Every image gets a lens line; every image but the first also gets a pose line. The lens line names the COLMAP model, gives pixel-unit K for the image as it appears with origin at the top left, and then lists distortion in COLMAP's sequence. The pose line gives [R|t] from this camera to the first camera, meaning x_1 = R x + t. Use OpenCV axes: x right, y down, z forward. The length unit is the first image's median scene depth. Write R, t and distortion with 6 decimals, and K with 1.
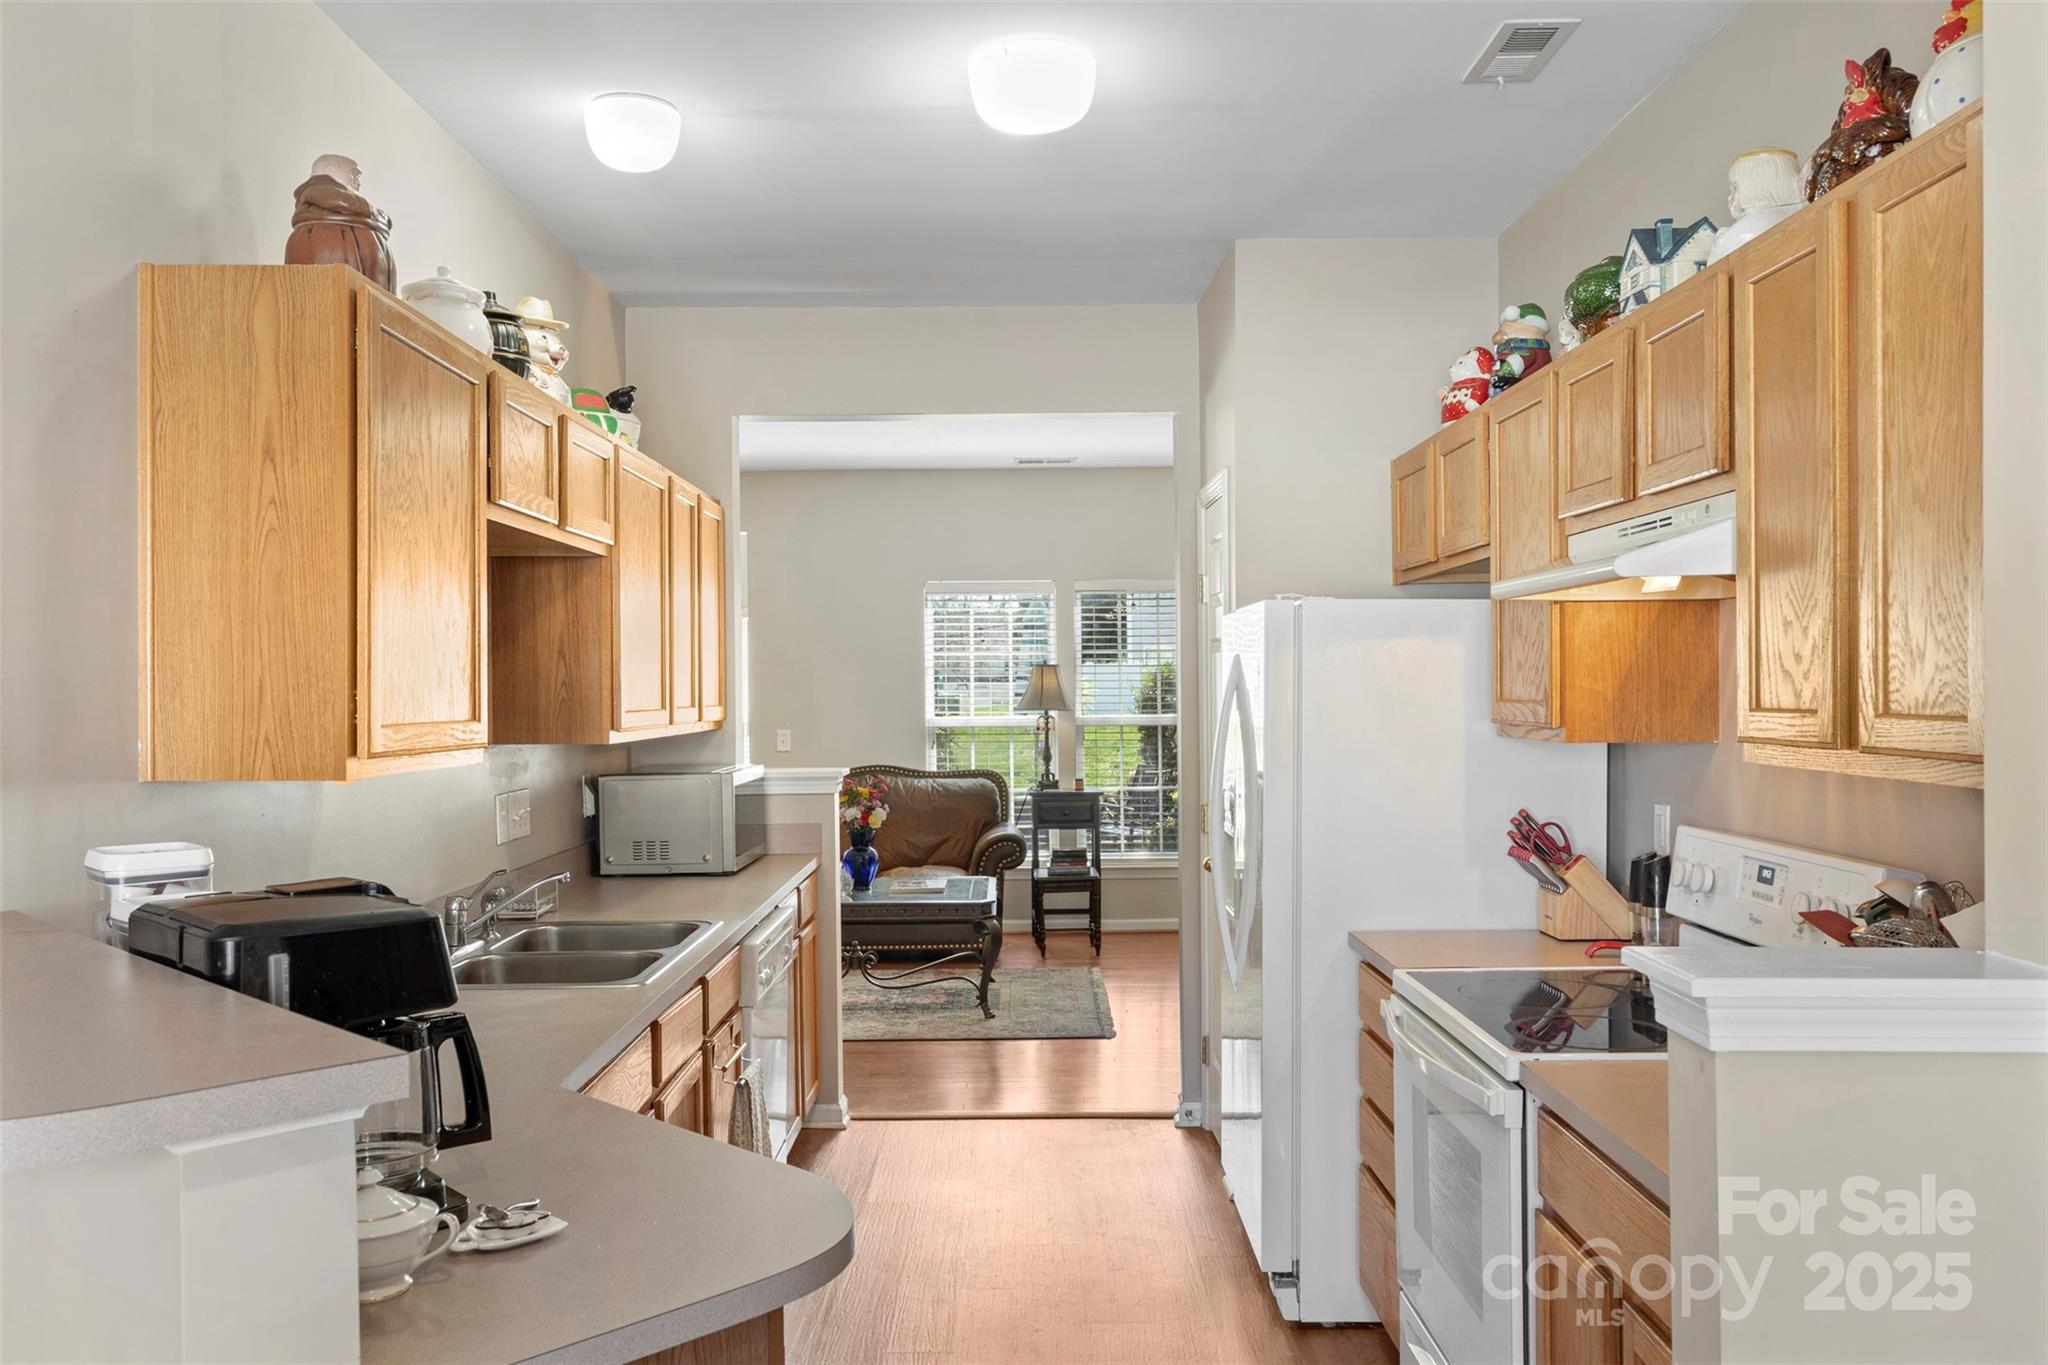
lens RADIAL K [[1577.6, 0, 1024.0], [0, 1577.6, 682.5], [0, 0, 1]] dist [-0.000228, 0.000471]
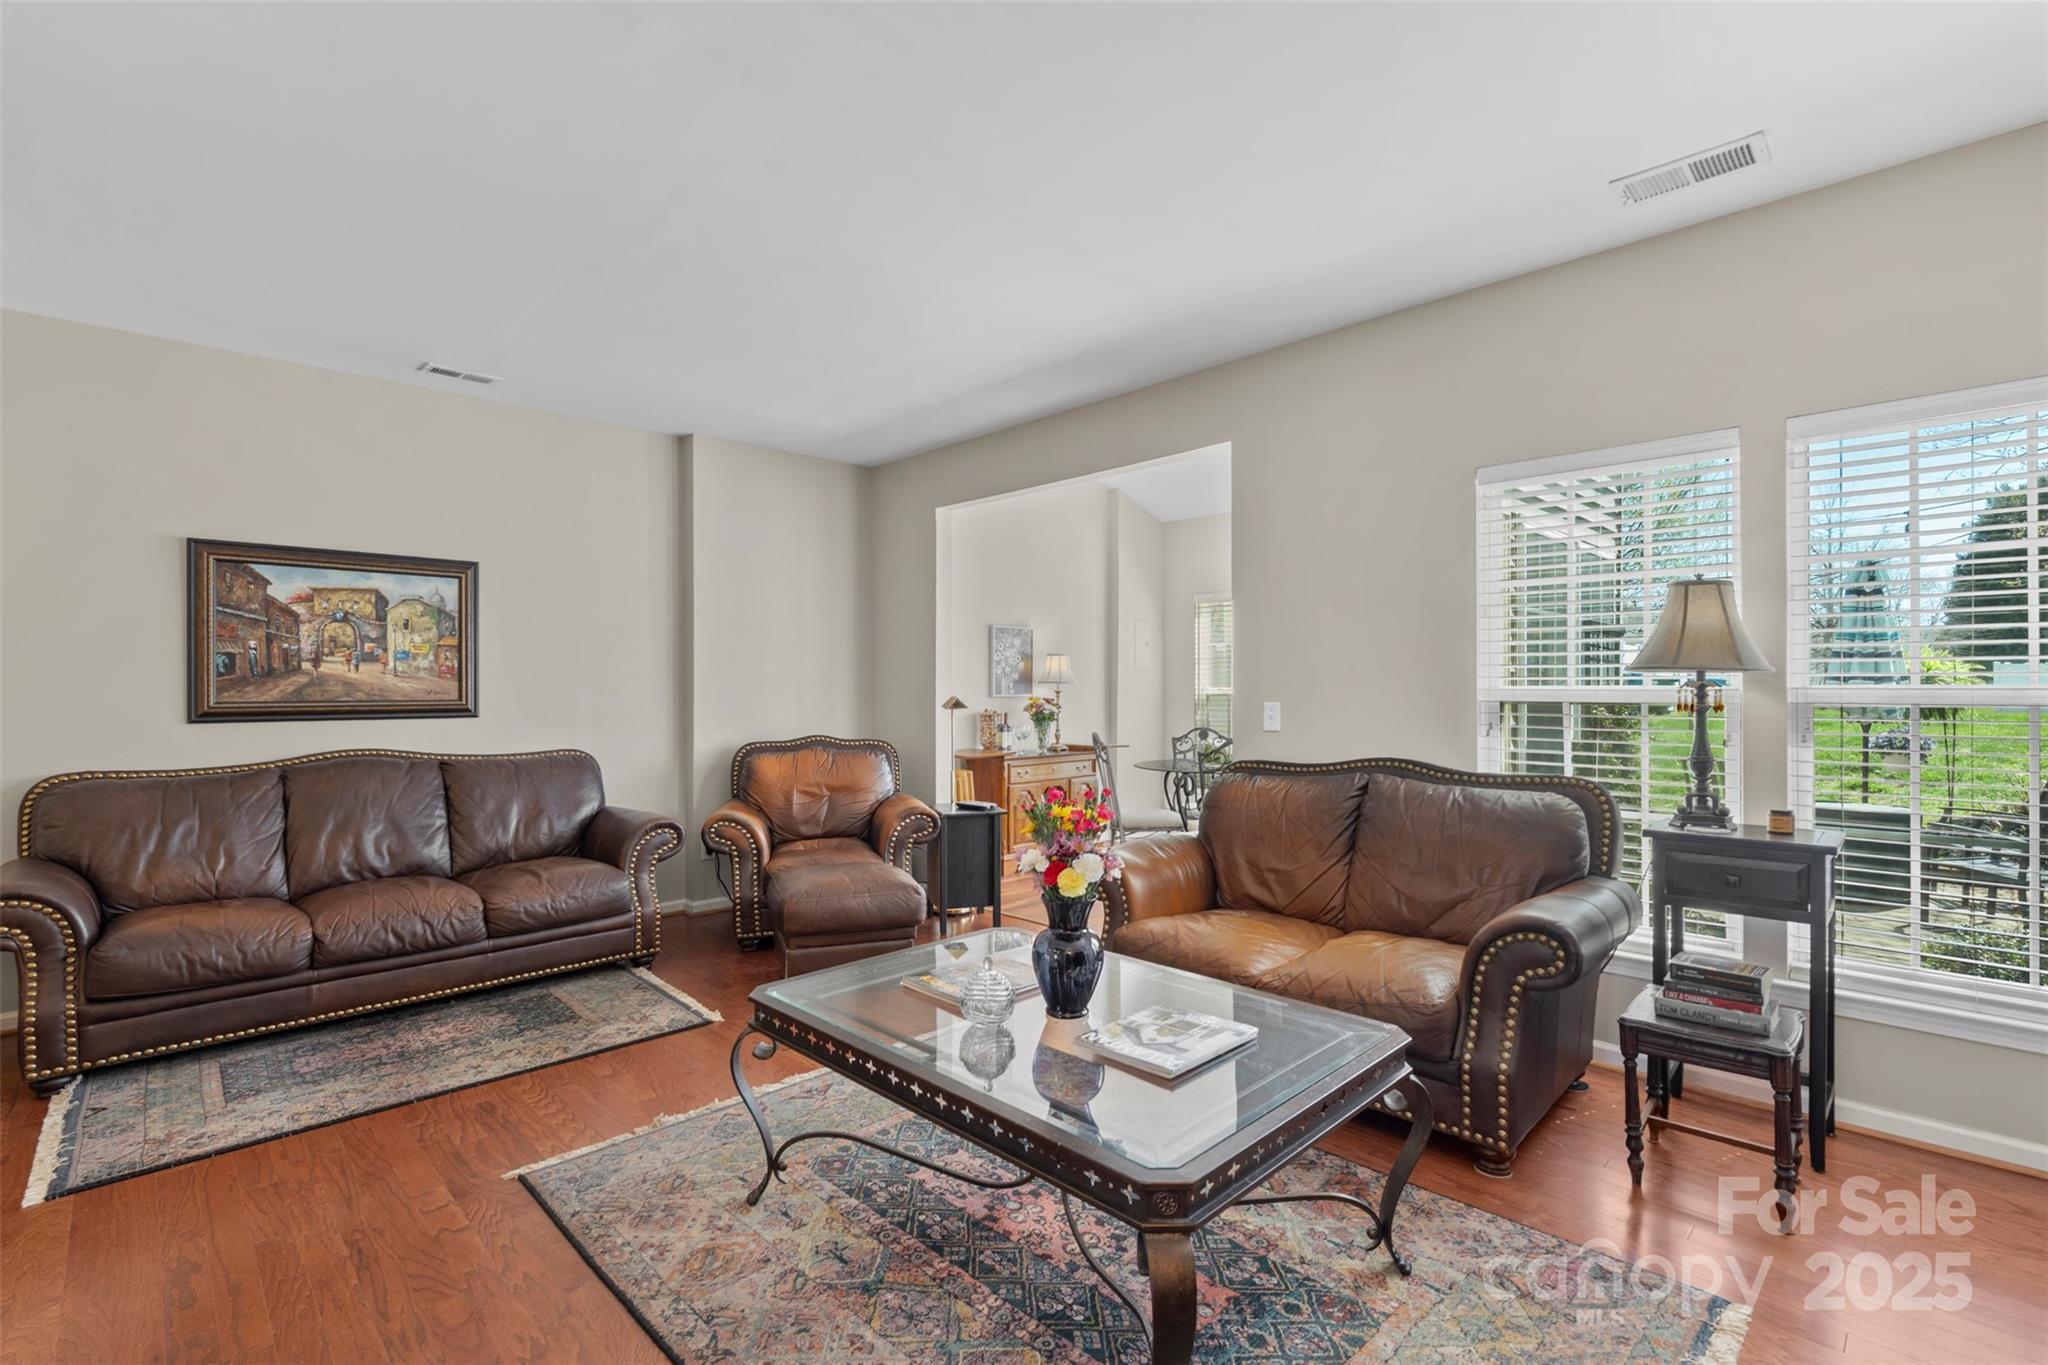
lens RADIAL K [[921.7, 0, 1033.7], [0, 921.7, 687.4], [0, 0, 1]] dist [-0.000732, 0.000076]
pose [[0.701262, 0.004482, -0.712890, 0.095166], [-0.002351, 0.999989, 0.003975, 0.027953], [0.712900, -0.001111, 0.701265, 0.795393]]
